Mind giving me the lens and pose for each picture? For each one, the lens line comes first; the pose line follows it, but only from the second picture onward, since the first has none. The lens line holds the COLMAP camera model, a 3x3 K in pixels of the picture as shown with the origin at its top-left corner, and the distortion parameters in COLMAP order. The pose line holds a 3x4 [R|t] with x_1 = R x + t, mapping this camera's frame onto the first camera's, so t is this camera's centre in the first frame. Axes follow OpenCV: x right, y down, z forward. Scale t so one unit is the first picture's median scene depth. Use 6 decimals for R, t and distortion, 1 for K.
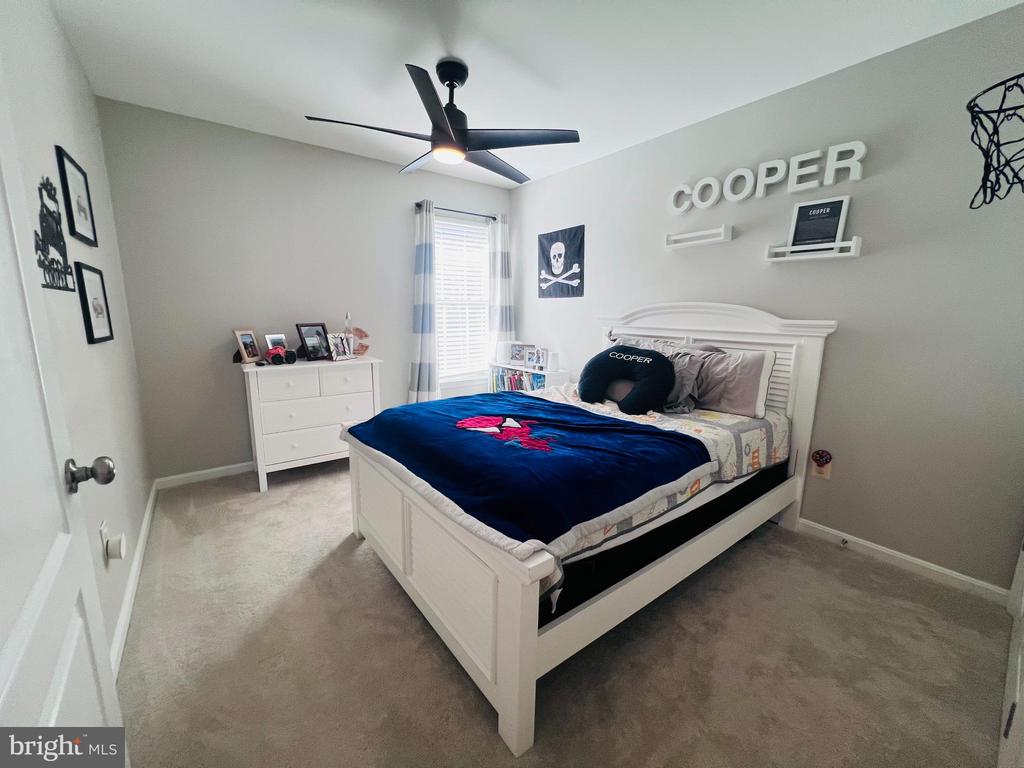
lens RADIAL K [[407.1, 0, 510.2], [0, 407.1, 385.2], [0, 0, 1]] dist [0.002029, -0.000049]
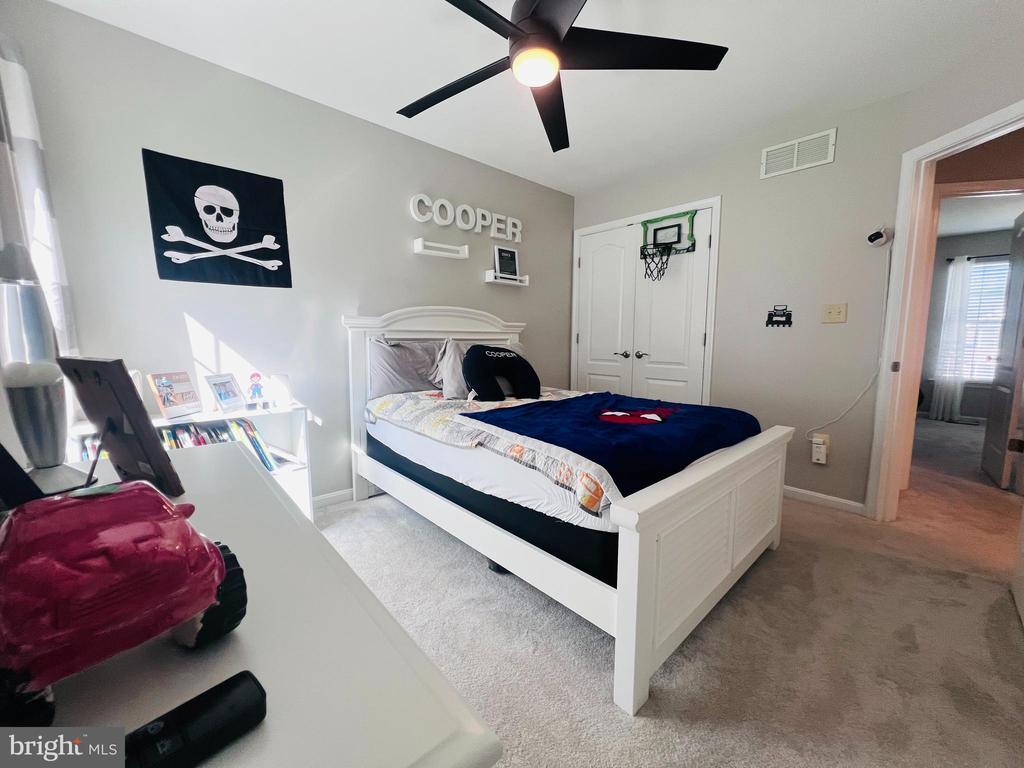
lens RADIAL K [[407.1, 0, 511.5], [0, 407.1, 382.0], [0, 0, 1]] dist [0.002029, -0.000049]
pose [[-0.077536, -0.117779, 0.990008, -0.658351], [0.178744, 0.975266, 0.130024, -0.108961], [-0.980836, 0.187039, -0.054566, 0.873596]]
